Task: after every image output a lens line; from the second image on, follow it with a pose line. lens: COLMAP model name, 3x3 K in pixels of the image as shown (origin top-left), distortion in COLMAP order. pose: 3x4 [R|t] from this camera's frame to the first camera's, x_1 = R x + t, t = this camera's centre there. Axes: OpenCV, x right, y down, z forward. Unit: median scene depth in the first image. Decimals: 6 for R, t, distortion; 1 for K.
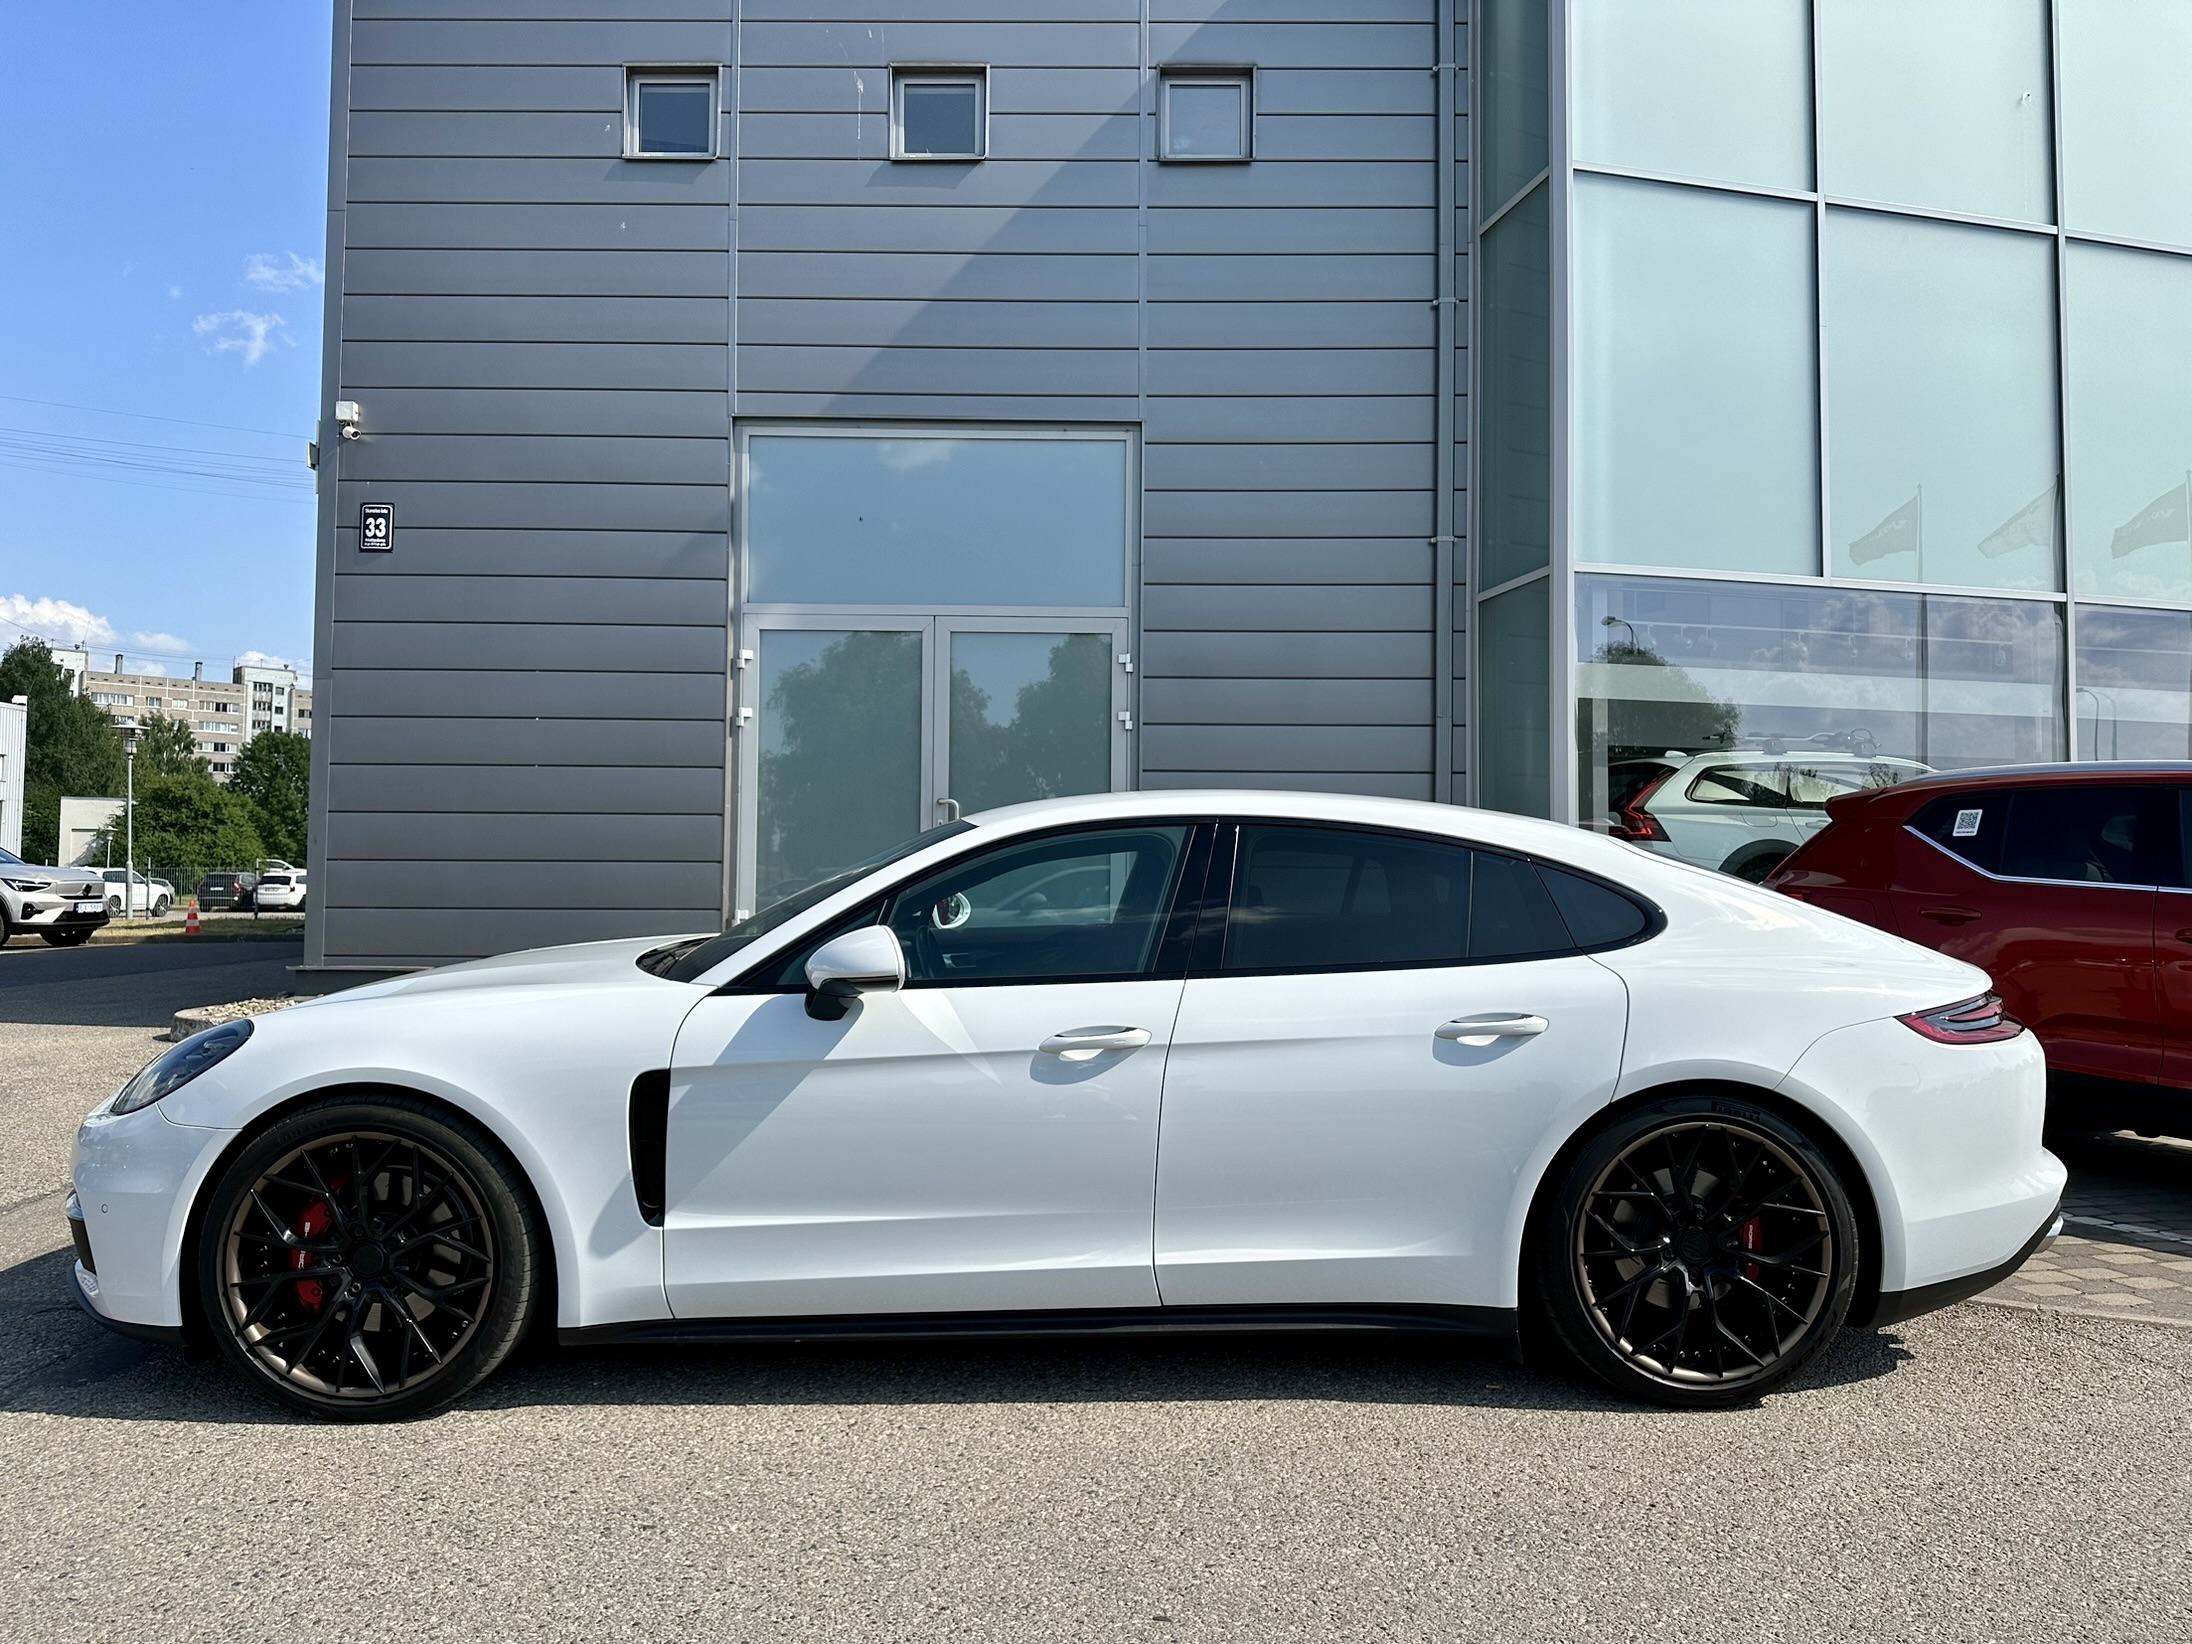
lens RADIAL K [[1555.7, 0, 1099.4], [0, 1555.7, 840.8], [0, 0, 1]] dist [0.047160, -0.056223]
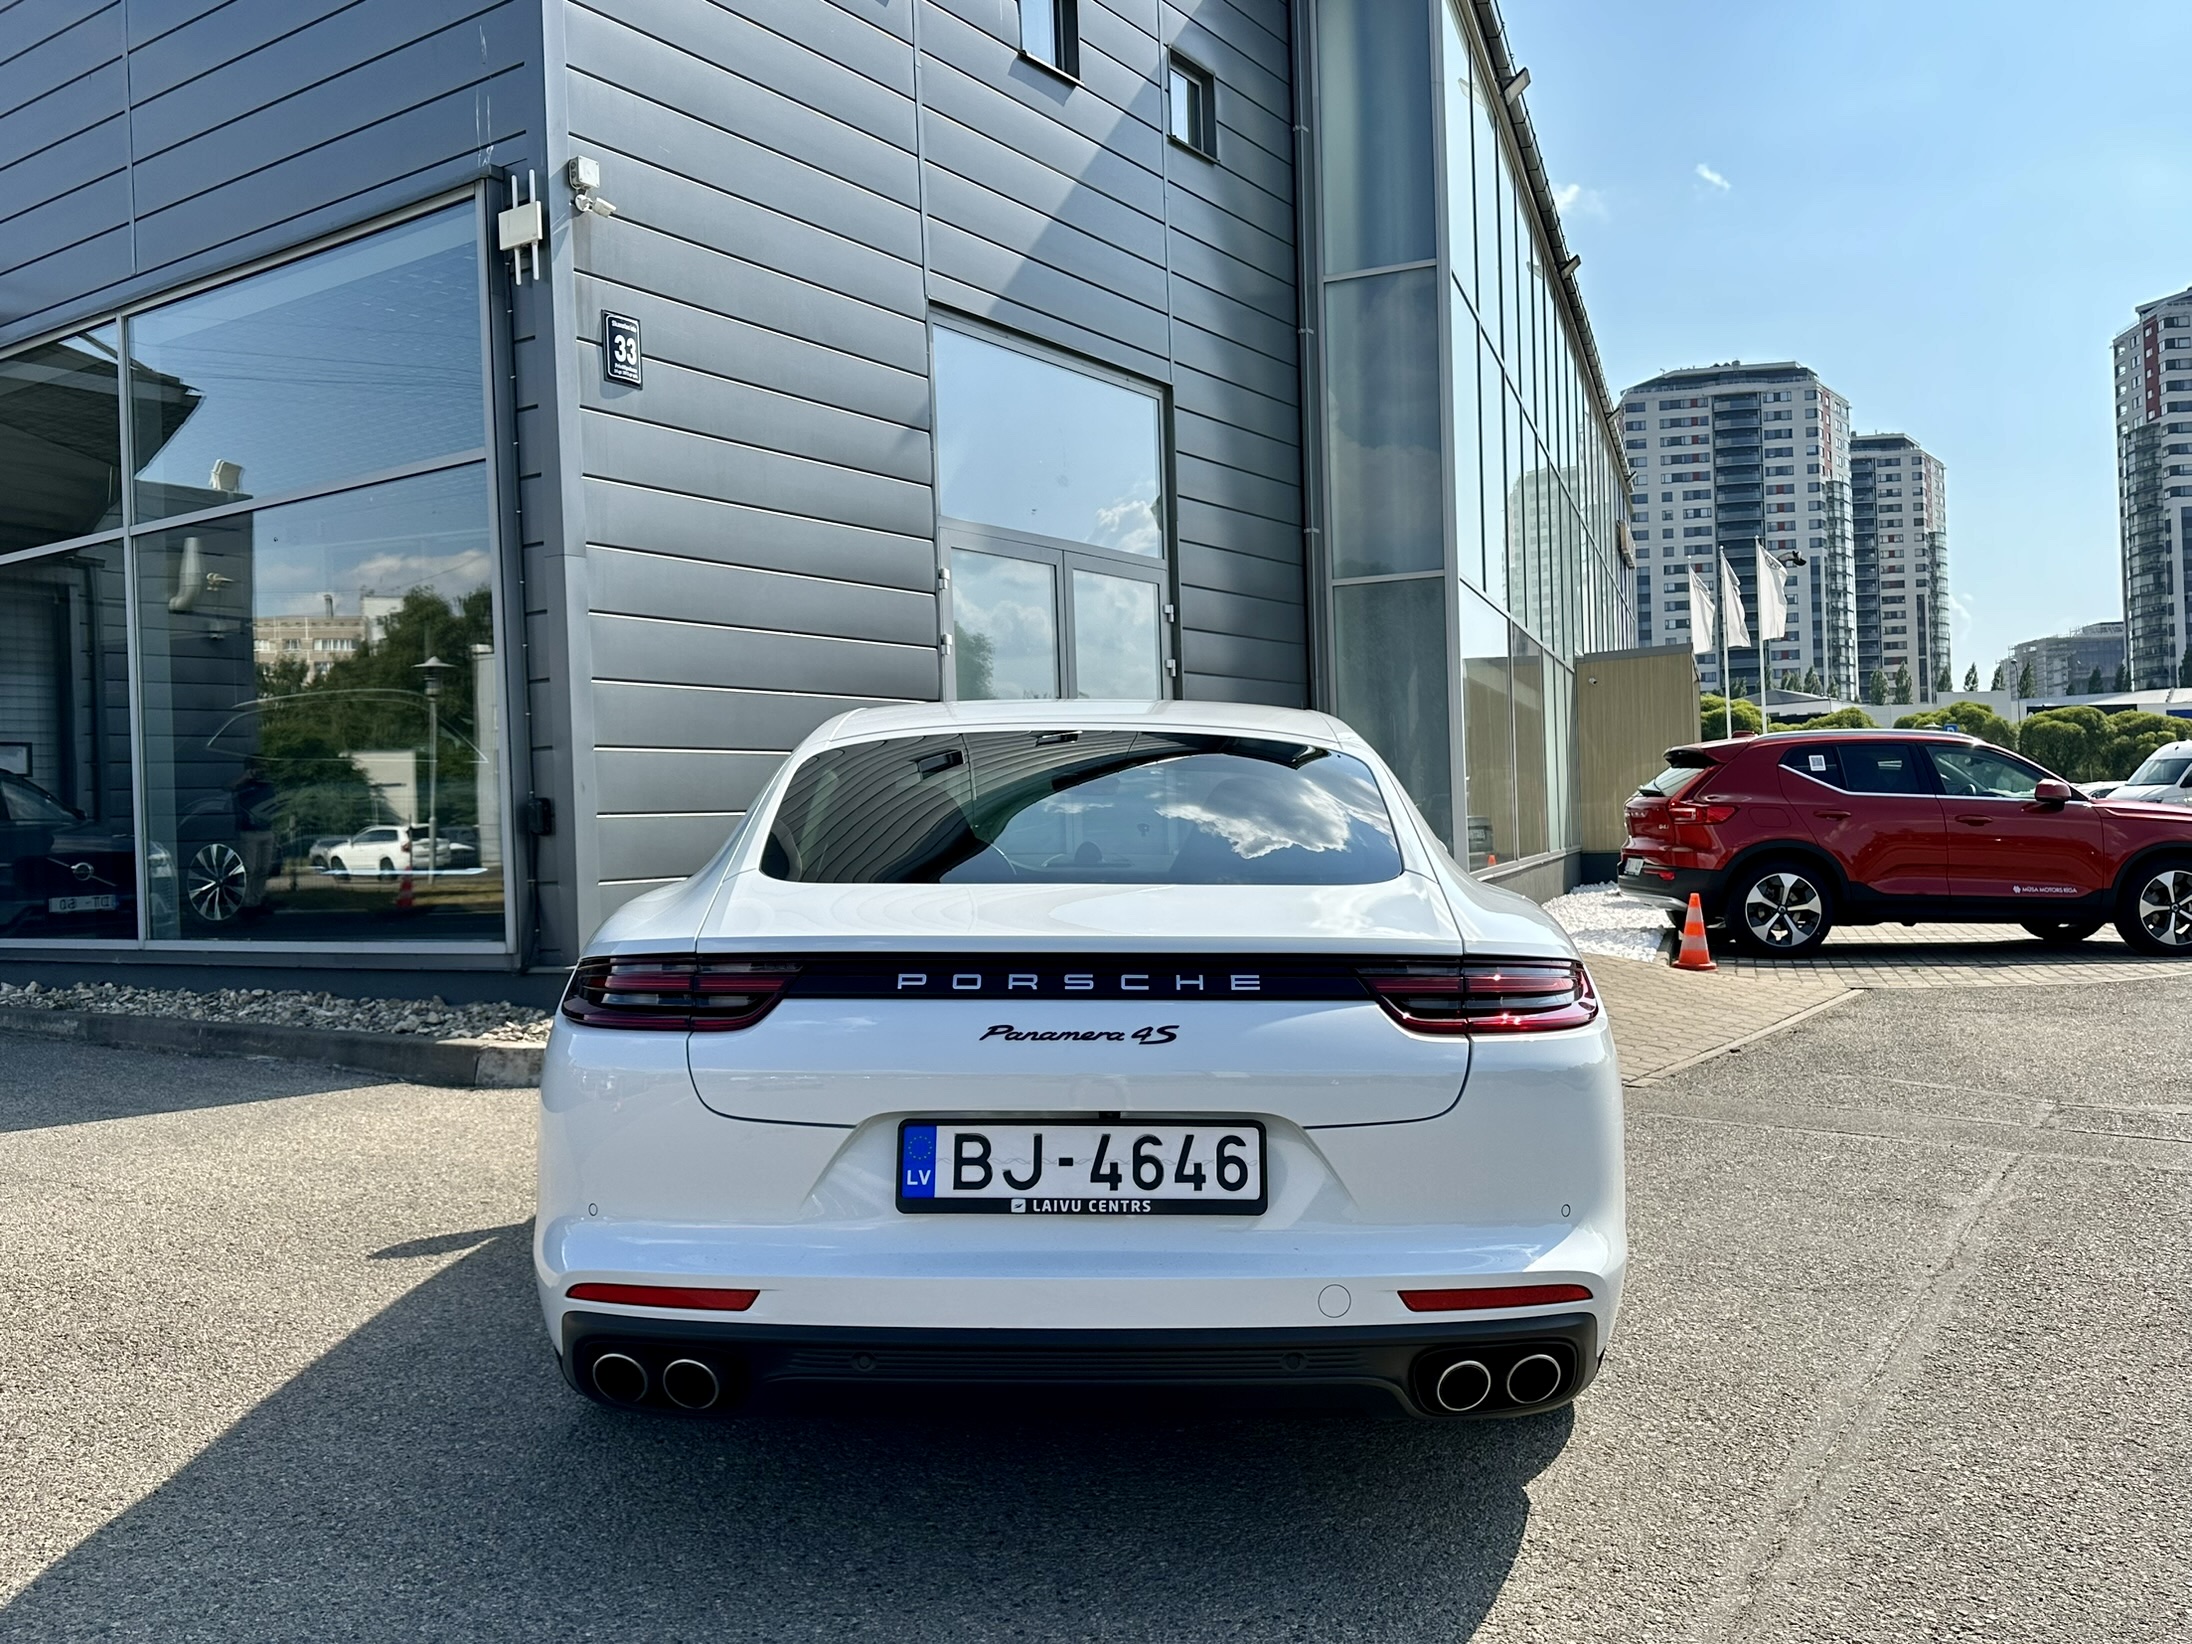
lens RADIAL K [[1839.1, 0, 1104.4], [0, 1839.1, 841.1], [0, 0, 1]] dist [0.052555, -0.056269]
pose [[0.513050, -0.046554, 0.857095, -1.090280], [-0.003367, 0.998411, 0.056245, -0.024107], [-0.858352, -0.031742, 0.512078, 0.373580]]
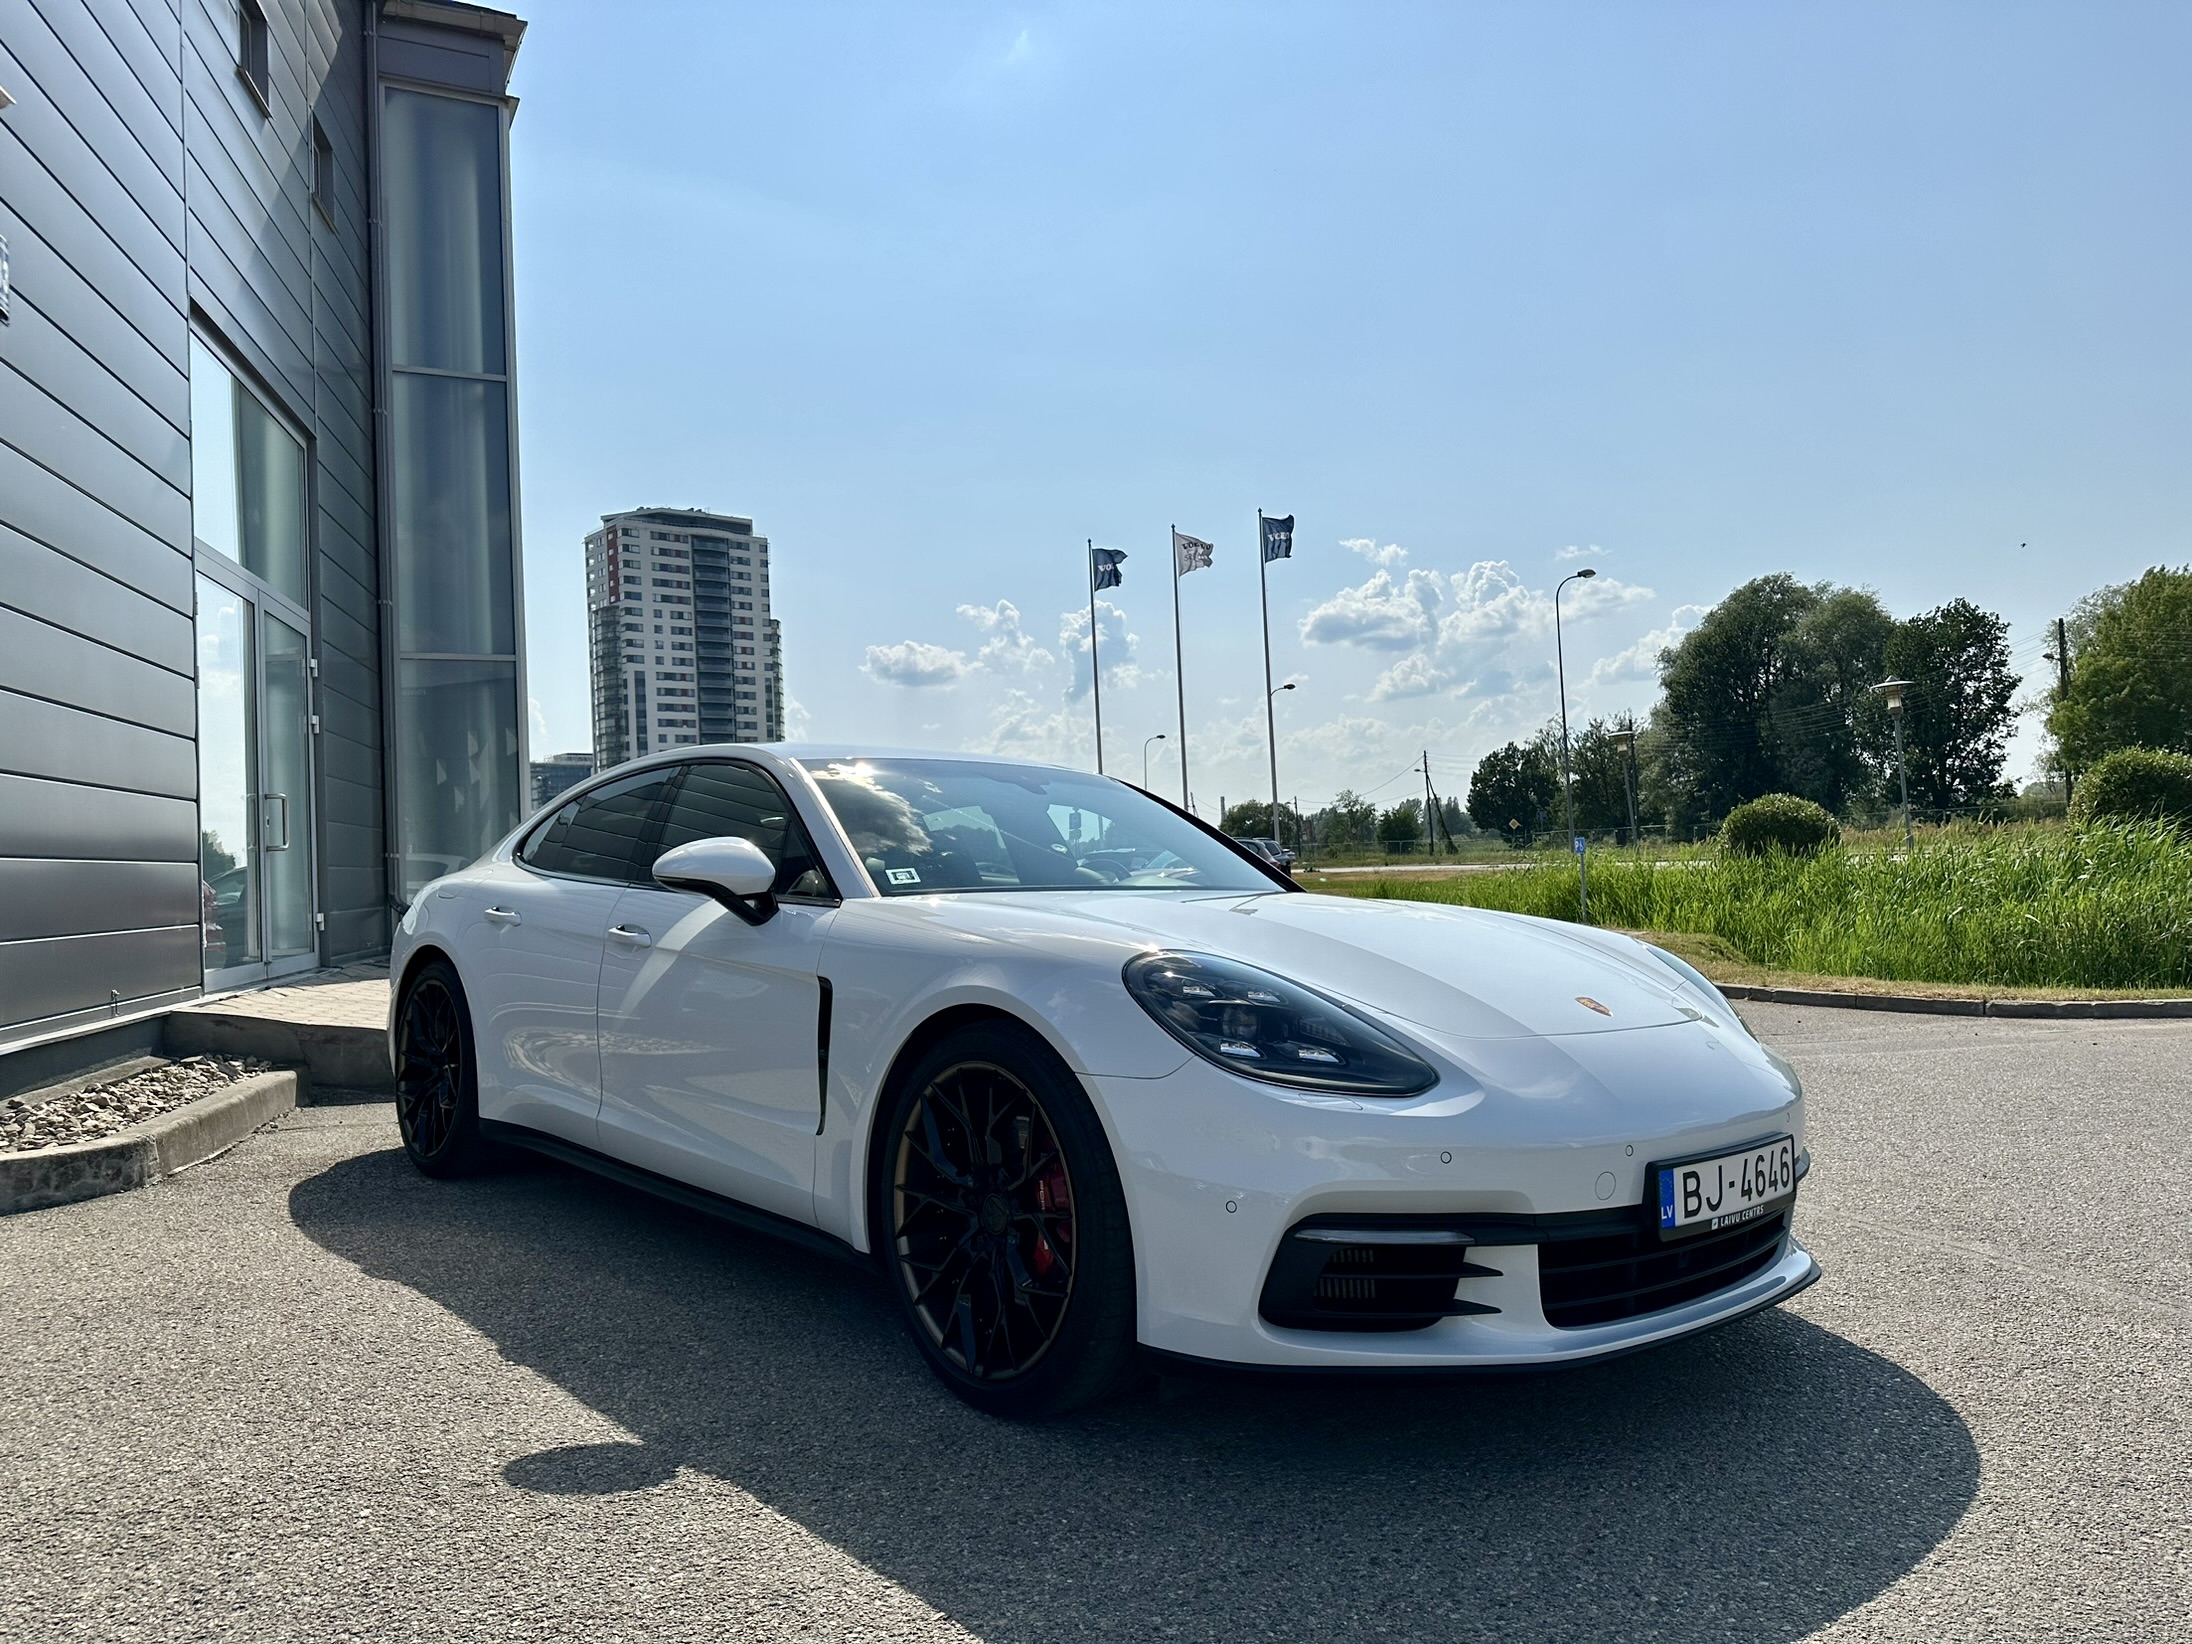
lens RADIAL K [[1555.7, 0, 1106.7], [0, 1555.7, 807.8], [0, 0, 1]] dist [0.047160, -0.056223]
pose [[-0.294013, 0.024113, 0.955497, -1.130137], [-0.023432, 0.999199, -0.032426, 0.003356], [-0.955514, -0.031923, -0.293213, 0.778673]]
